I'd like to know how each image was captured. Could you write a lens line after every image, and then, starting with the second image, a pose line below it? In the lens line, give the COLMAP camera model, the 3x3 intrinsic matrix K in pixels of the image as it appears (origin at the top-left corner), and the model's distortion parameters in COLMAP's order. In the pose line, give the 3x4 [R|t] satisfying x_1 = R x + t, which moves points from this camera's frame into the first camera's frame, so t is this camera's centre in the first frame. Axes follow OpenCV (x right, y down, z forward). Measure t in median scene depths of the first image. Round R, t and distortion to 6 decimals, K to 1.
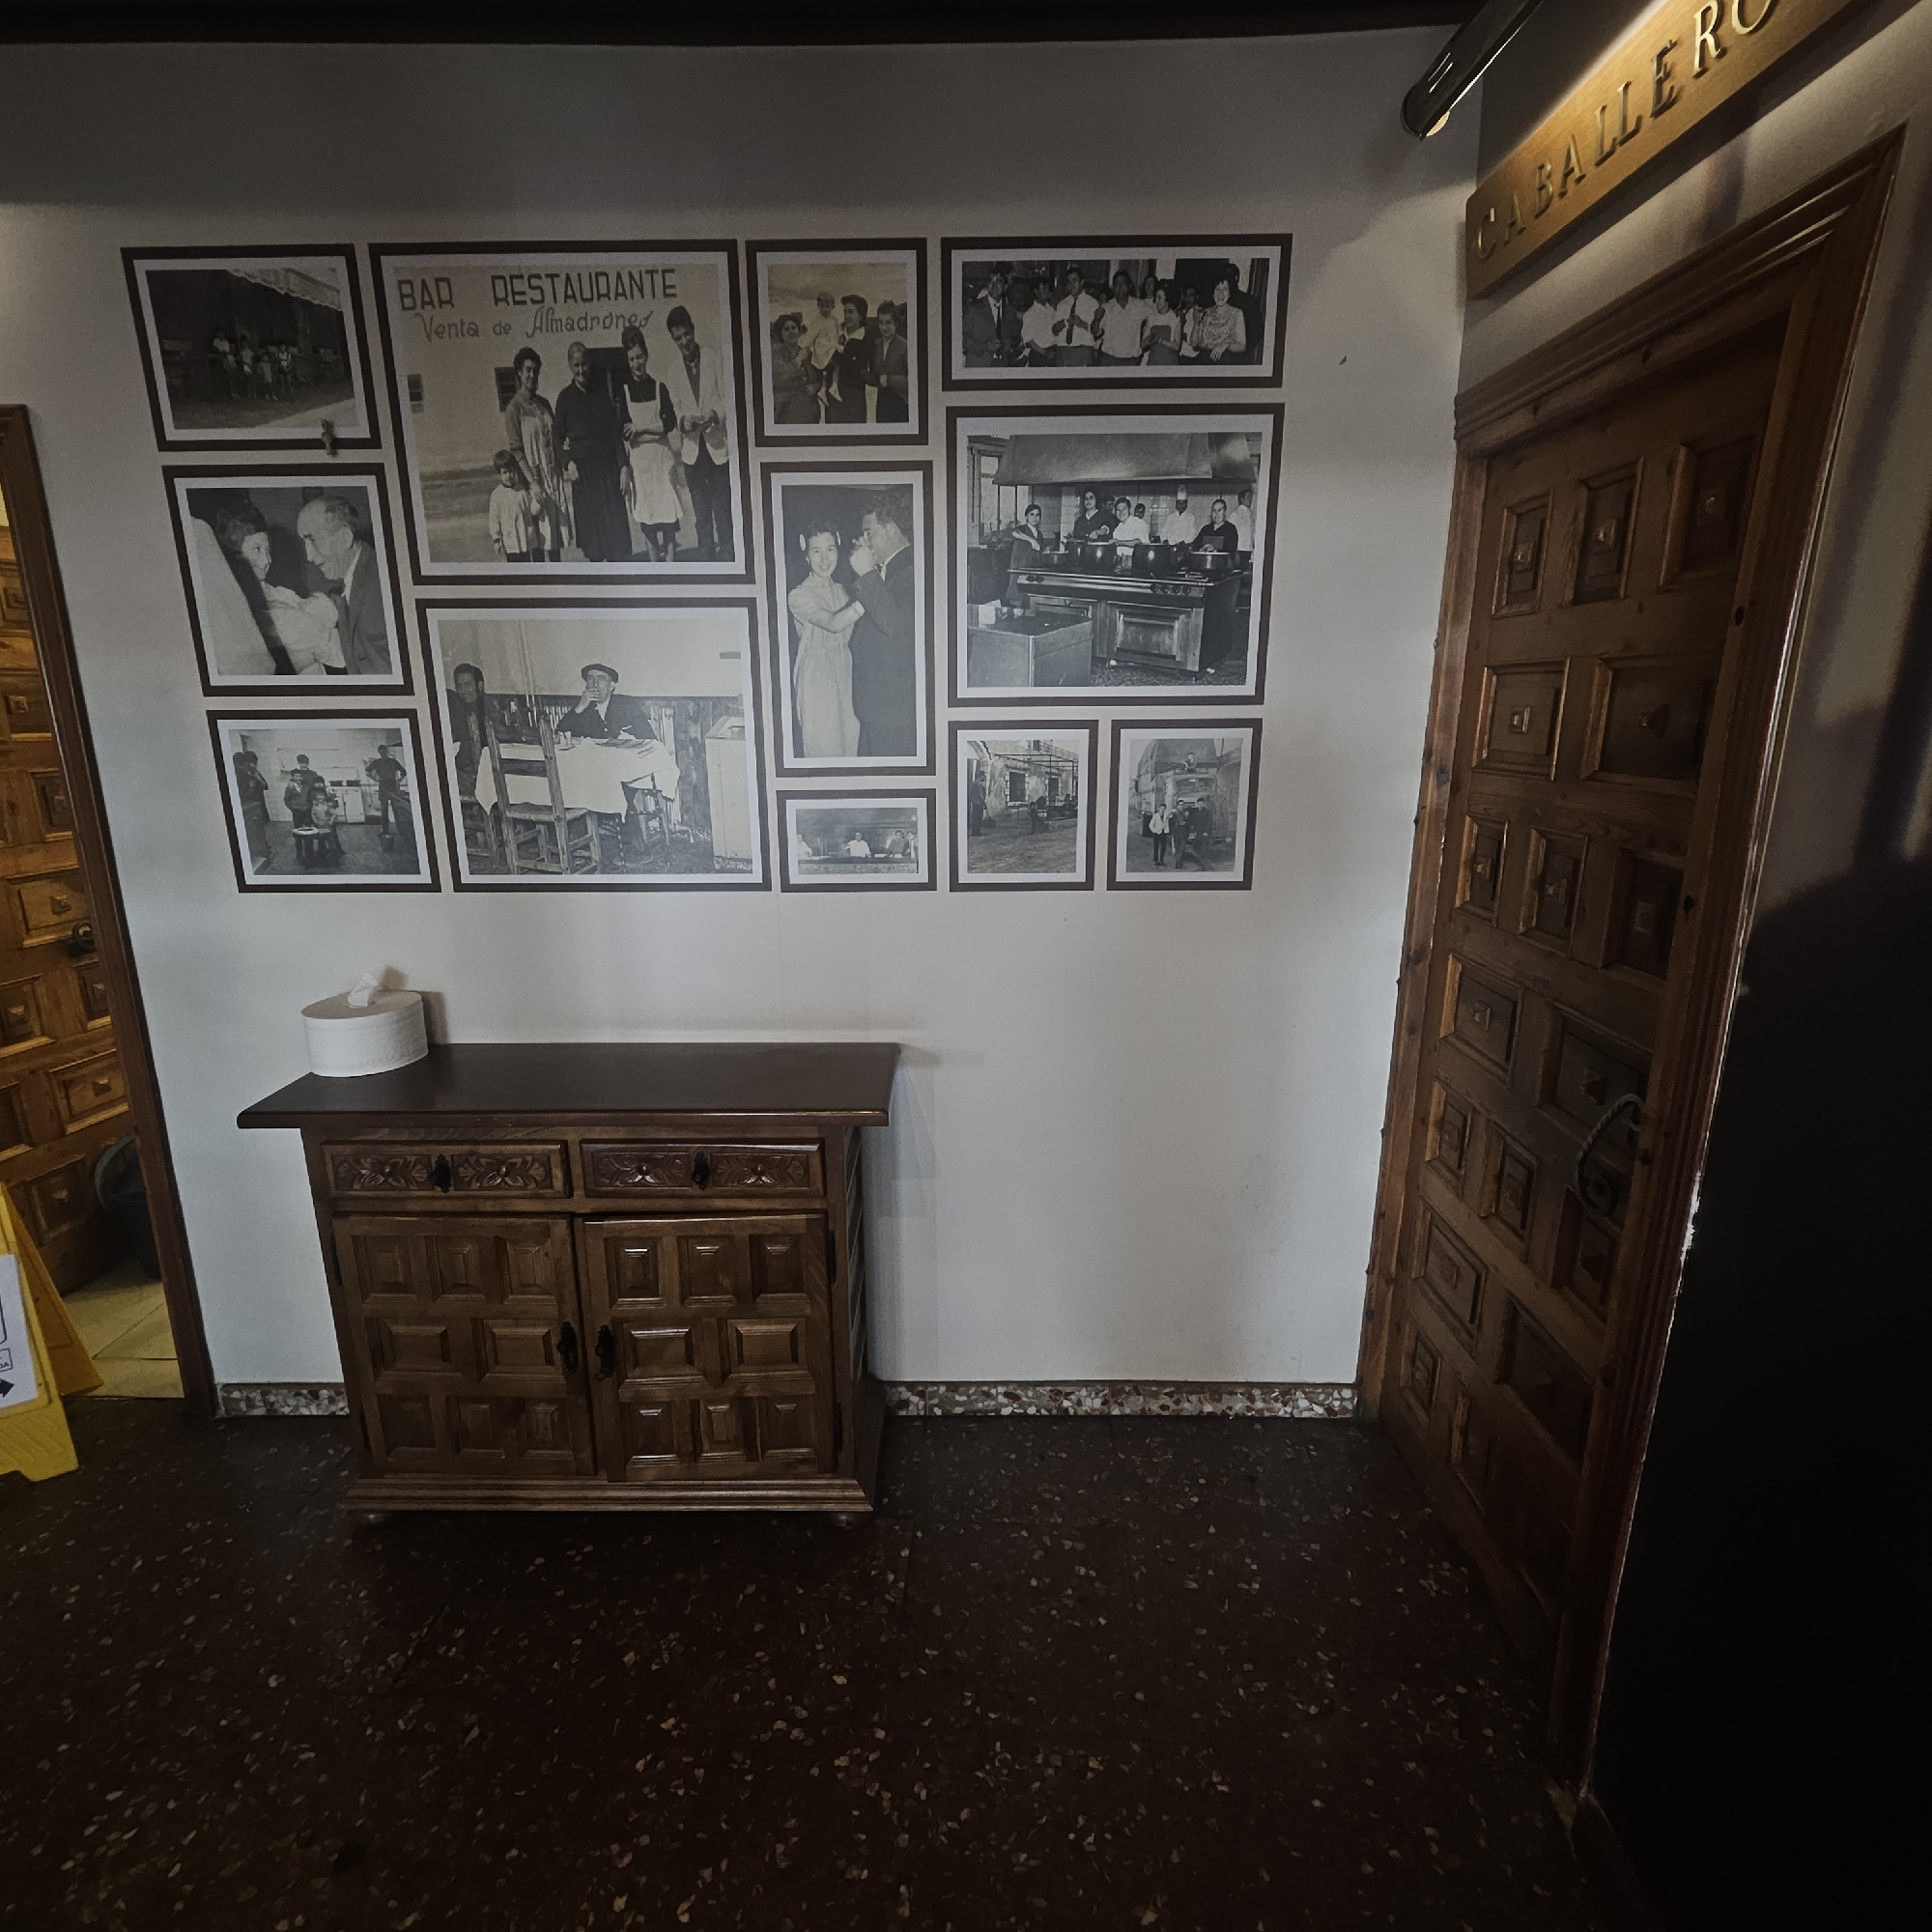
lens RADIAL K [[995.6, 0, 962.7], [0, 995.6, 933.1], [0, 0, 1]] dist [-0.000138, -0.000086]
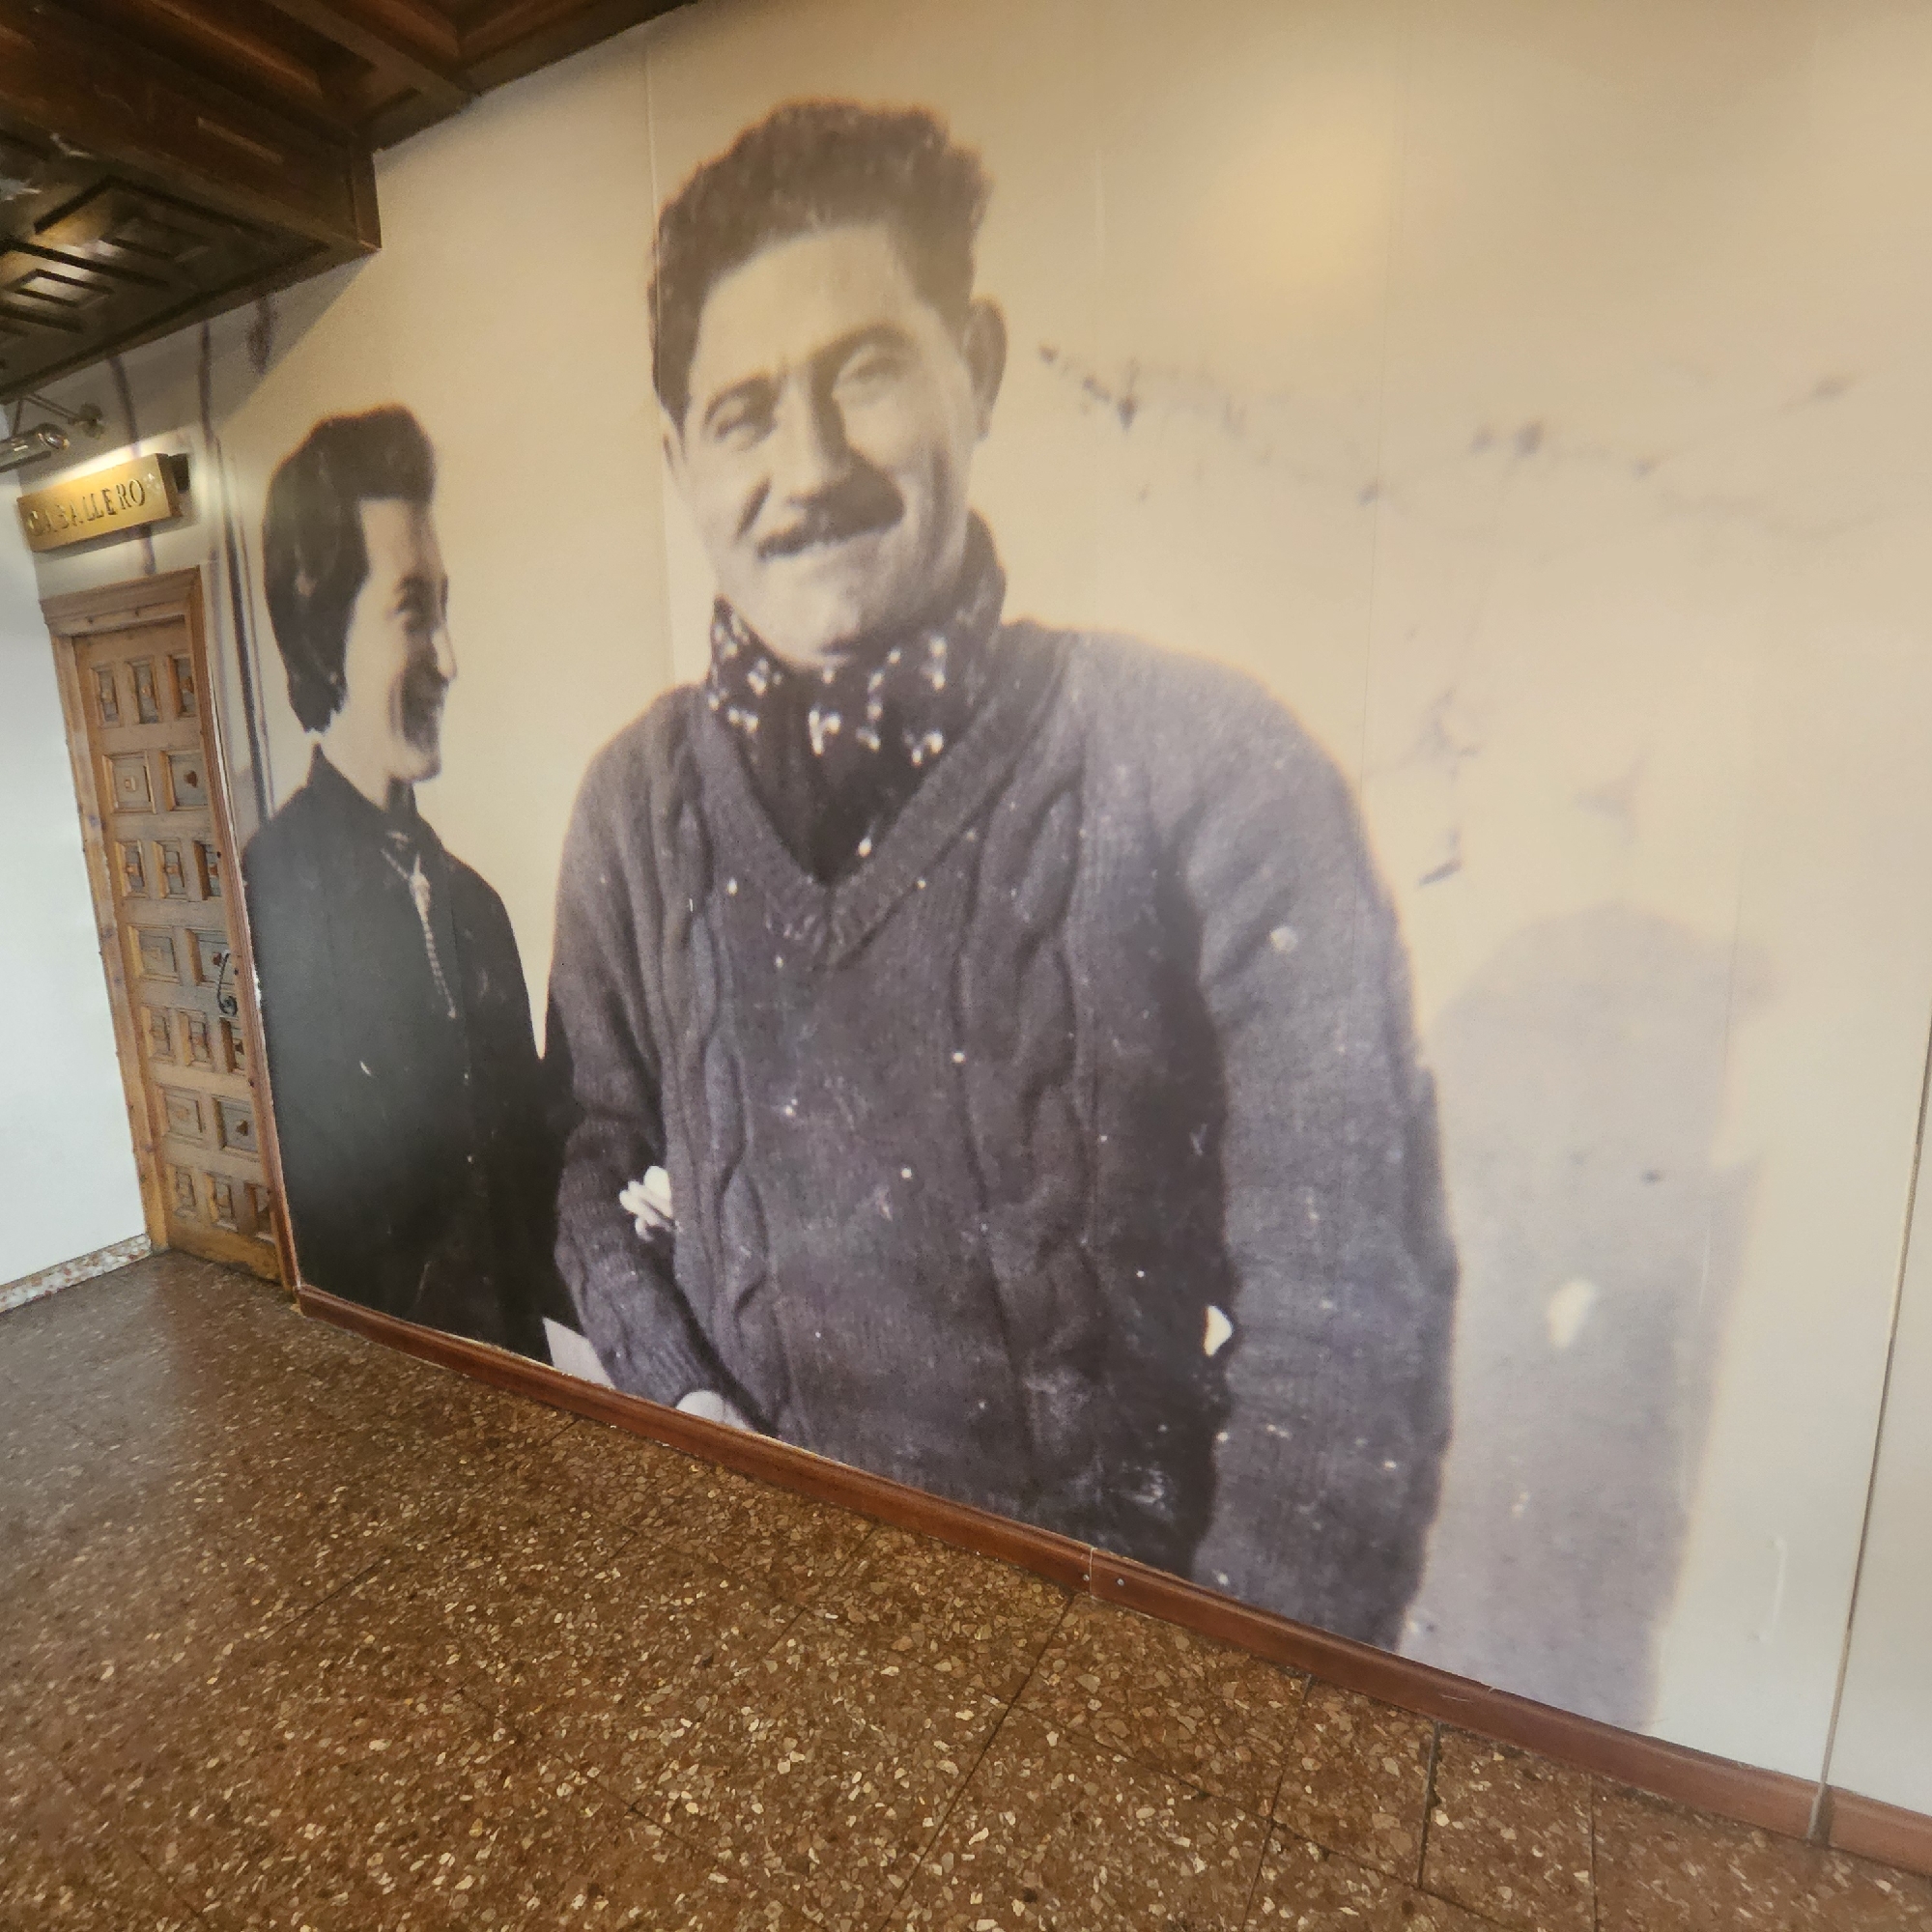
lens RADIAL K [[1137.1, 0, 966.0], [0, 1137.1, 966.0], [0, 0, 1]] dist [-0.002943, -0.000672]
pose [[0.476951, -0.166977, 0.862923, -0.493815], [0.234020, 0.970474, 0.058442, 0.305379], [-0.847203, 0.174067, 0.501944, -1.131599]]
